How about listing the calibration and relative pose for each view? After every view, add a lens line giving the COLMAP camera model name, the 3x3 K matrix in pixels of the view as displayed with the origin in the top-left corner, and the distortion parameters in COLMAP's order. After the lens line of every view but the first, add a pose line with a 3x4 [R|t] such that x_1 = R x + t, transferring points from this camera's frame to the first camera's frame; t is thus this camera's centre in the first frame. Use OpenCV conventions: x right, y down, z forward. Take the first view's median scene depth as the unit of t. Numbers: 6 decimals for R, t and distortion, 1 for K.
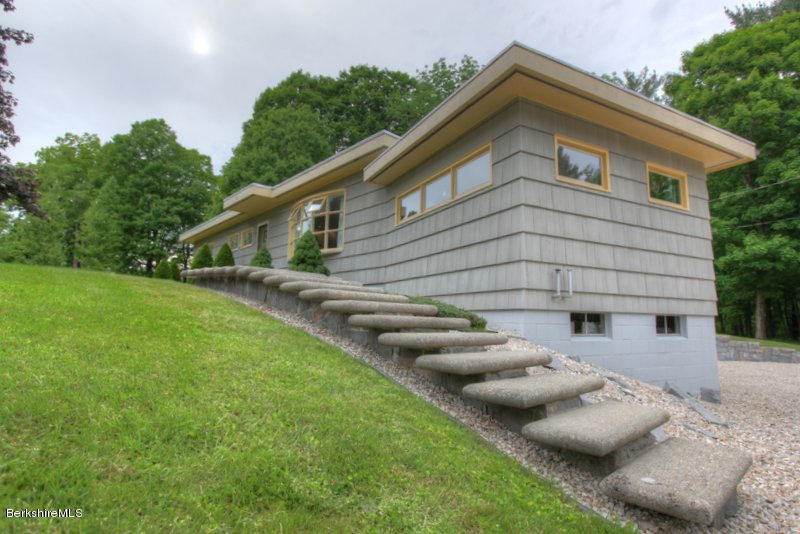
lens RADIAL K [[407.1, 0, 400.0], [0, 407.1, 267.0], [0, 0, 1]] dist [-0.024734, 0.000770]
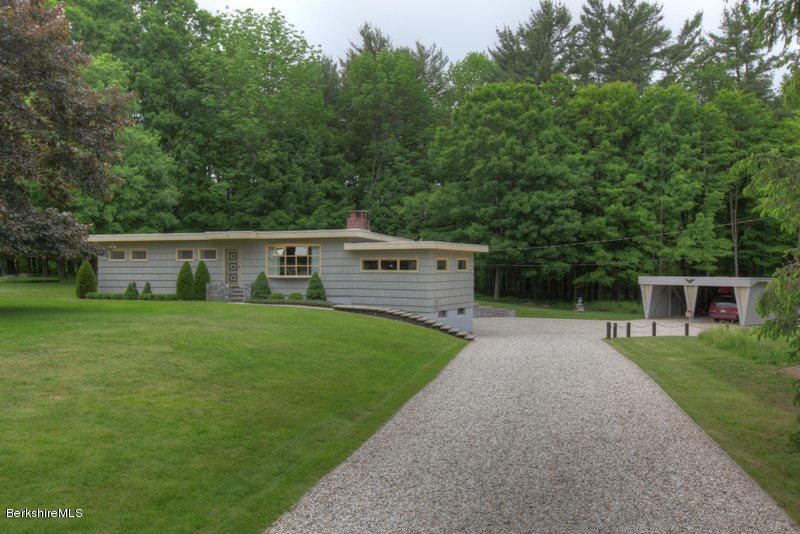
lens RADIAL K [[616.0, 0, 400.0], [0, 616.0, 267.0], [0, 0, 1]] dist [0.001841, 0.000157]
pose [[0.854607, -0.026868, 0.518579, -1.961970], [-0.043427, 0.991464, 0.122936, -0.684541], [-0.517455, -0.127583, 0.846146, -2.452617]]
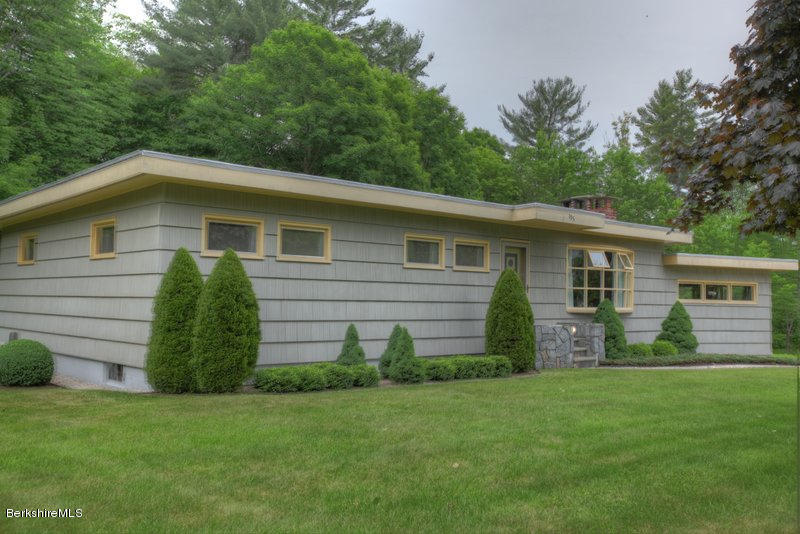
lens RADIAL K [[765.7, 0, 400.0], [0, 765.7, 267.0], [0, 0, 1]] dist [0.013652, 0.022905]
pose [[0.008953, 0.036033, 0.999311, -3.101181], [-0.130890, 0.990795, -0.034553, -0.012543], [-0.991356, -0.130490, 0.013586, 2.323388]]
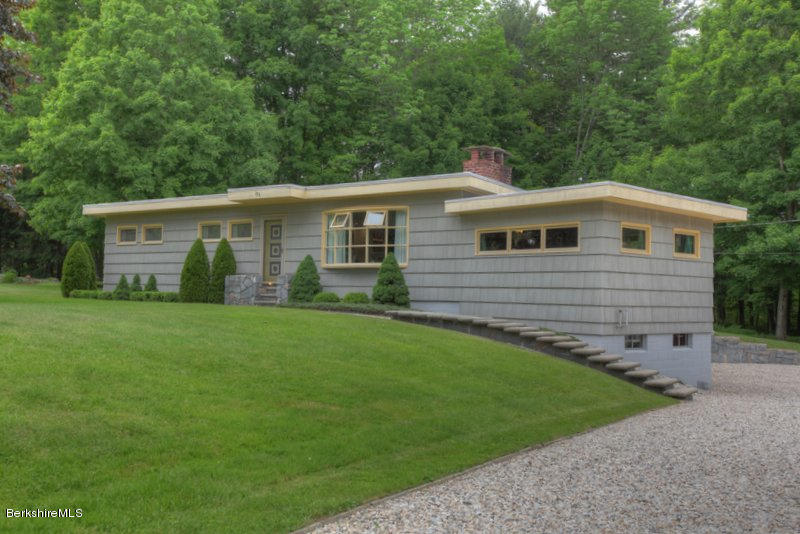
lens RADIAL K [[765.7, 0, 400.0], [0, 765.7, 267.0], [0, 0, 1]] dist [0.013652, 0.022905]
pose [[0.974092, 0.006607, 0.226056, -0.889394], [-0.027674, 0.995544, 0.090151, -0.318619], [-0.224453, -0.094071, 0.969934, -1.345831]]
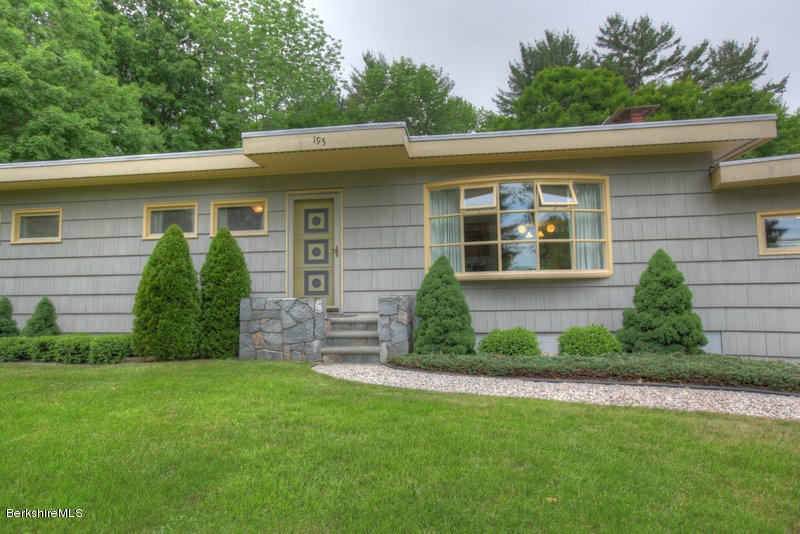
lens RADIAL K [[427.5, 0, 400.0], [0, 427.5, 267.0], [0, 0, 1]] dist [-0.043151, 0.019995]
pose [[0.765241, 0.007344, 0.643702, -1.196564], [-0.050527, 0.997535, 0.048686, -0.101258], [-0.641758, -0.069781, 0.763726, 1.042916]]
